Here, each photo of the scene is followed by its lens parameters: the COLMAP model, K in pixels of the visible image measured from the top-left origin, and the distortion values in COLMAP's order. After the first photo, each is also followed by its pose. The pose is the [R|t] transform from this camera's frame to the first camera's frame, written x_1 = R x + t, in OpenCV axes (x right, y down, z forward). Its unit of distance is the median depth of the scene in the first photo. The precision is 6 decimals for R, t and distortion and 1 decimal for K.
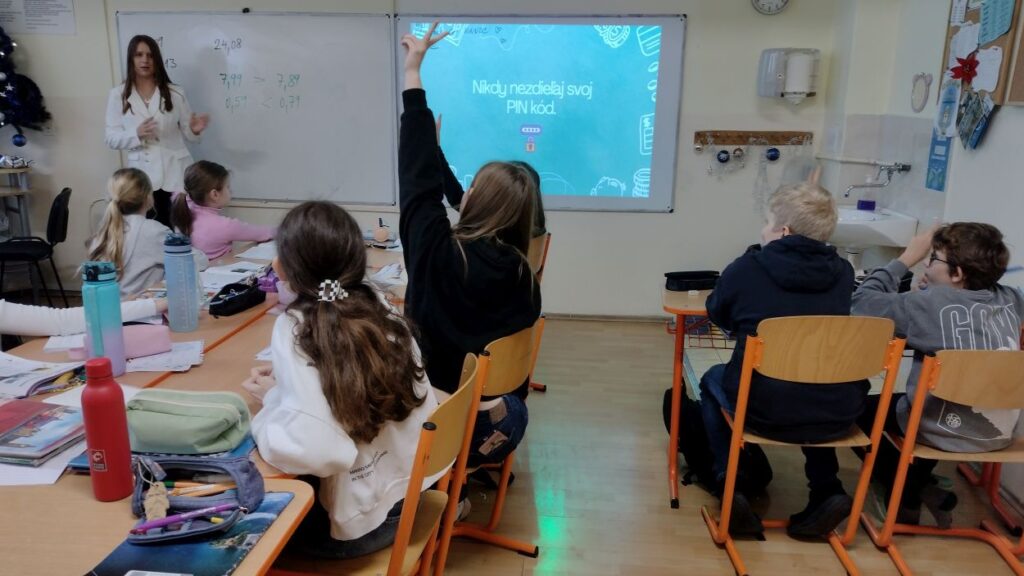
lens RADIAL K [[764.7, 0, 512.0], [0, 764.7, 288.0], [0, 0, 1]] dist [0.081418, -0.107754]
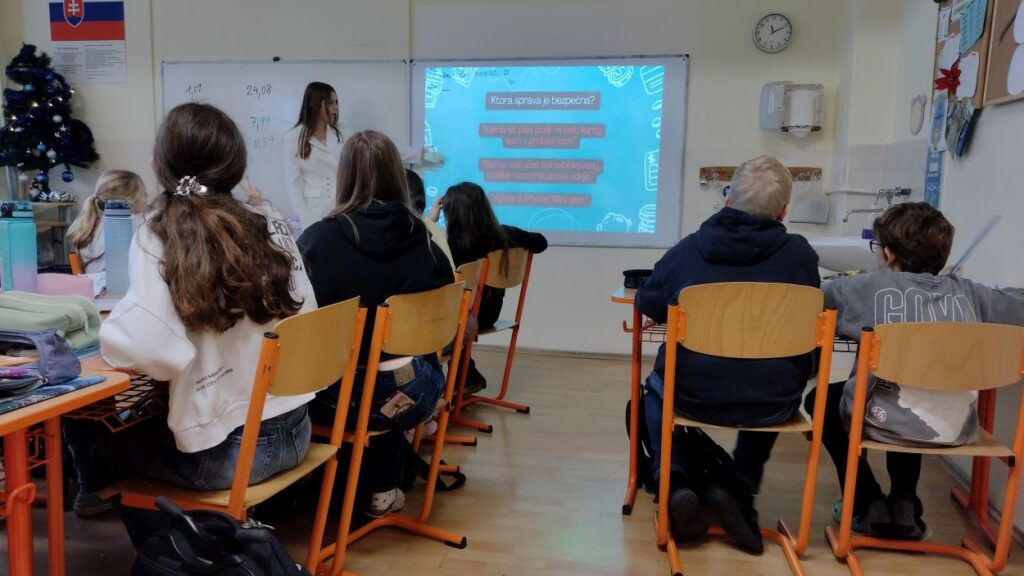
lens RADIAL K [[758.8, 0, 520.4], [0, 758.8, 285.3], [0, 0, 1]] dist [0.083613, -0.120668]
pose [[0.994862, 0.015642, -0.100027, 0.115149], [-0.028357, 0.991498, -0.126997, 0.086772], [0.097190, 0.129181, 0.986847, 0.021128]]
